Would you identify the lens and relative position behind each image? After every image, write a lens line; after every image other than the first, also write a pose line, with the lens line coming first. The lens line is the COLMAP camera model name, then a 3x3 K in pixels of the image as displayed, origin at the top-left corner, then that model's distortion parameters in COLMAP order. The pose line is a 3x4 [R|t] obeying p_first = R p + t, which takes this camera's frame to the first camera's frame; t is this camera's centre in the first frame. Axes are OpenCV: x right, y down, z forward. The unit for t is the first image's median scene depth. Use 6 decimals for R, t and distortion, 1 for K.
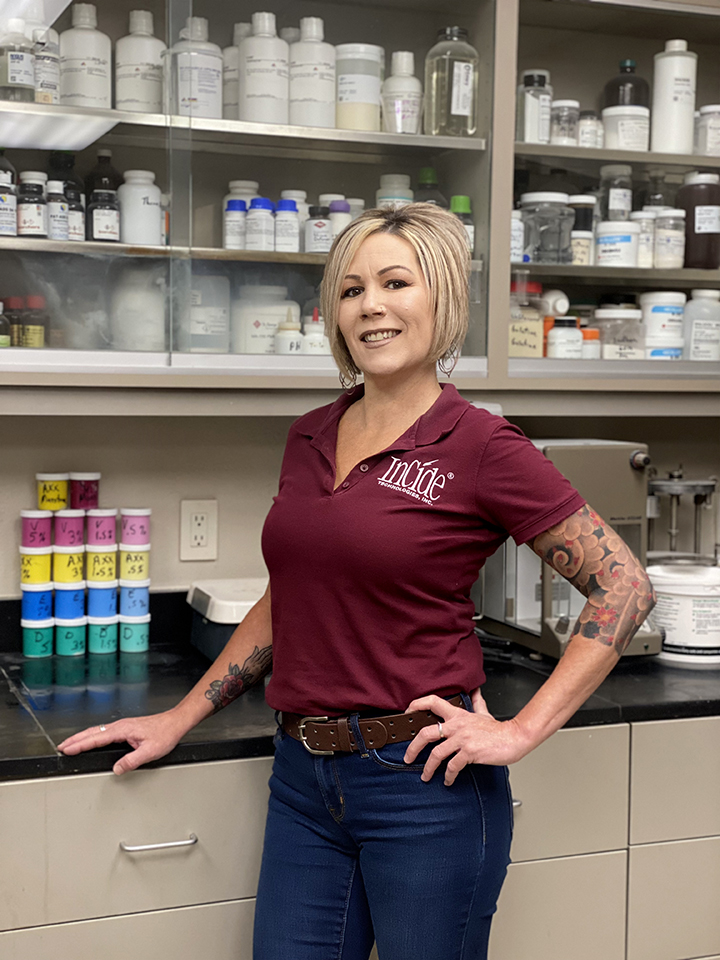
lens RADIAL K [[1436.2, 0, 364.4], [0, 1436.2, 477.2], [0, 0, 1]] dist [0.087804, 0.000000]
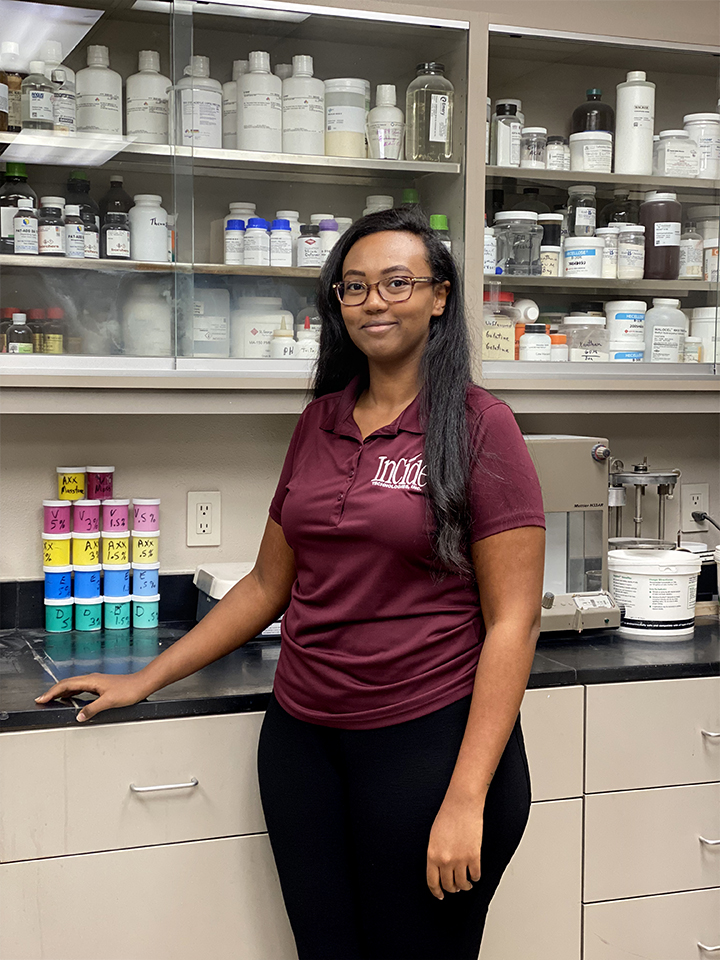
lens RADIAL K [[1436.2, 0, 368.0], [0, 1436.2, 485.0], [0, 0, 1]] dist [0.087804, 0.000000]
pose [[0.999887, -0.004288, -0.014387, 0.028091], [0.004283, 0.999991, -0.000408, 0.012610], [0.014388, 0.000347, 0.999896, -0.107075]]
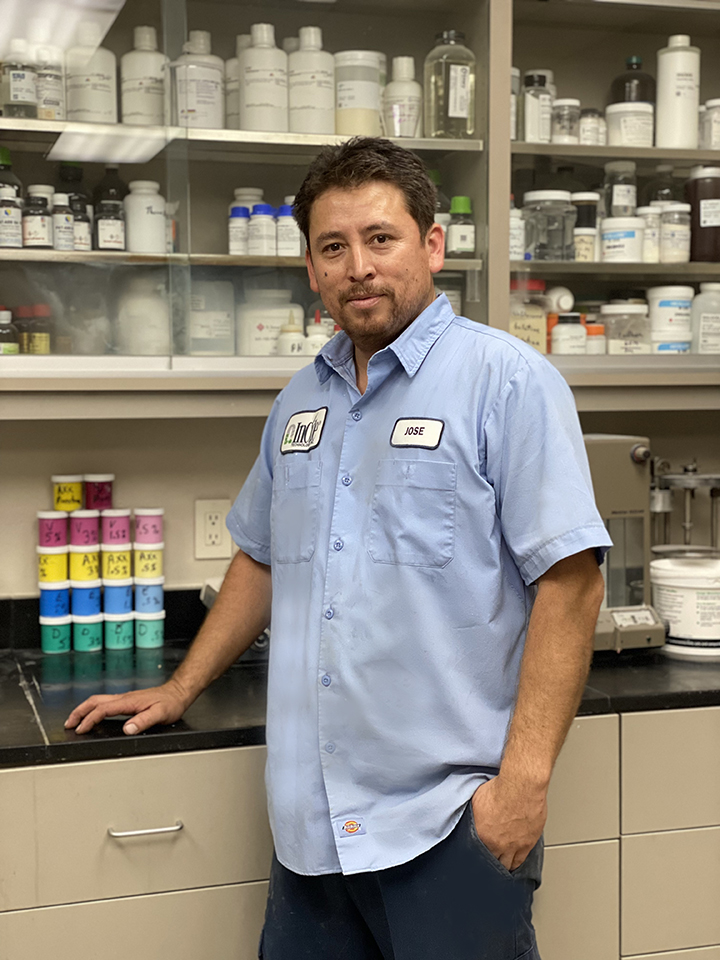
lens RADIAL K [[1436.2, 0, 366.1], [0, 1436.2, 474.4], [0, 0, 1]] dist [0.087804, 0.000000]
pose [[0.997309, -0.014460, -0.071870, 0.071667], [0.014144, 0.999888, -0.004915, 0.004644], [0.071933, 0.003885, 0.997402, -0.017250]]
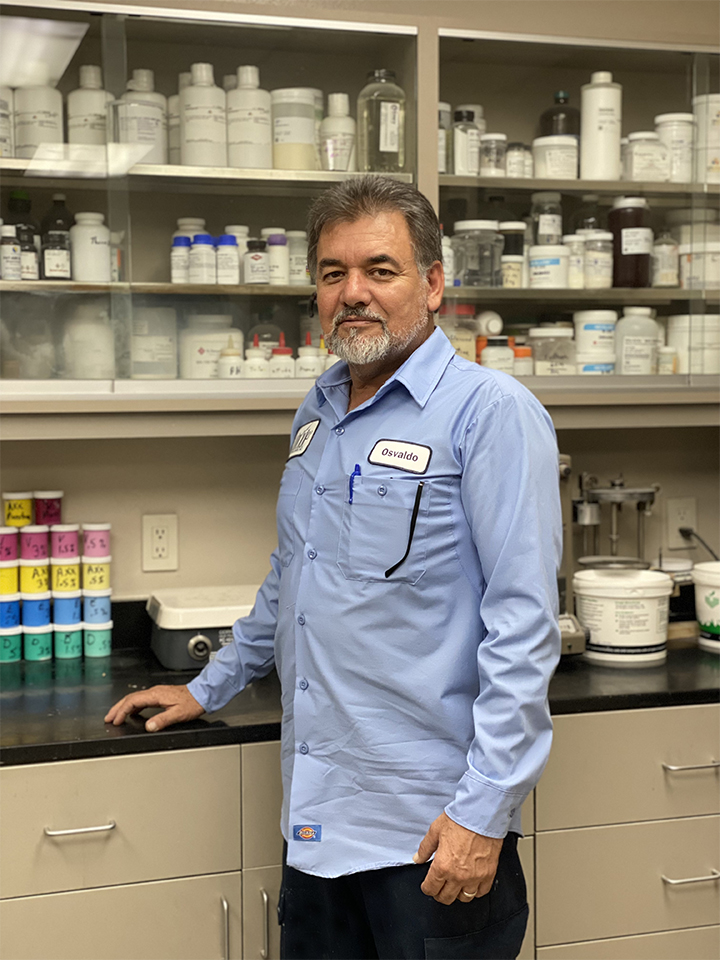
lens RADIAL K [[1436.2, 0, 368.9], [0, 1436.2, 474.5], [0, 0, 1]] dist [0.087804, 0.000000]
pose [[0.997634, -0.017607, -0.066454, 0.118951], [0.017108, 0.999821, -0.008057, -0.002933], [0.066584, 0.006901, 0.997757, -0.066188]]
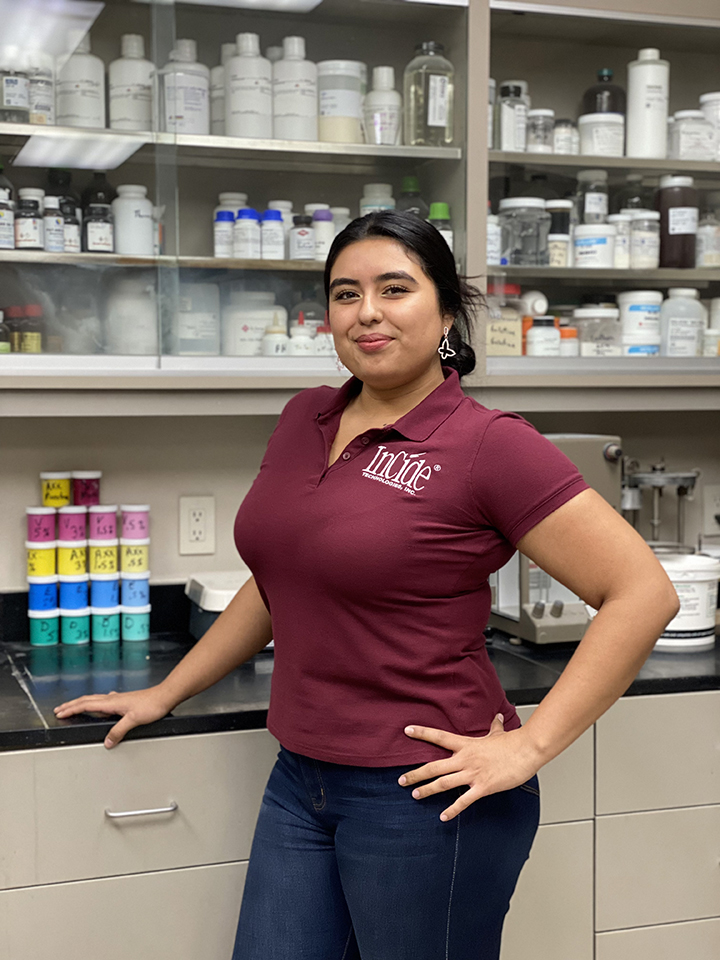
lens RADIAL K [[1436.2, 0, 365.8], [0, 1436.2, 486.8], [0, 0, 1]] dist [0.087804, 0.000000]
pose [[0.999031, -0.013053, -0.042040, 0.055711], [0.012952, 0.999913, -0.002688, 0.013665], [0.042072, 0.002140, 0.999112, -0.049930]]
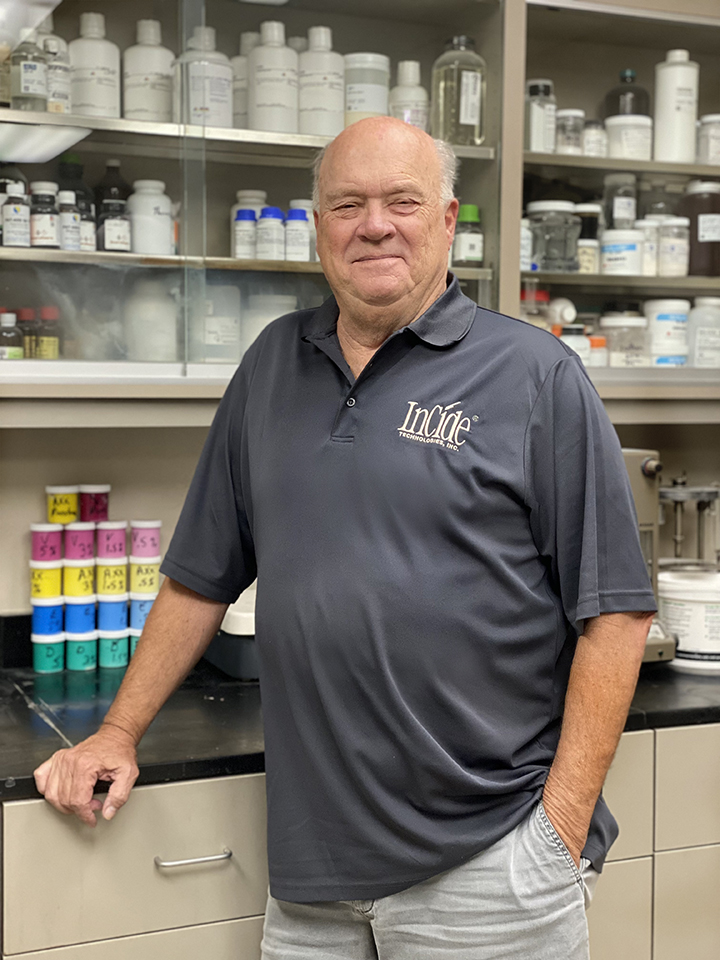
lens RADIAL K [[1436.2, 0, 361.2], [0, 1436.2, 477.3], [0, 0, 1]] dist [0.087804, 0.000000]
pose [[0.999381, -0.009808, 0.033776, -0.044342], [0.010106, 0.999911, -0.008670, 0.001870], [-0.033688, 0.009006, 0.999392, 0.004352]]
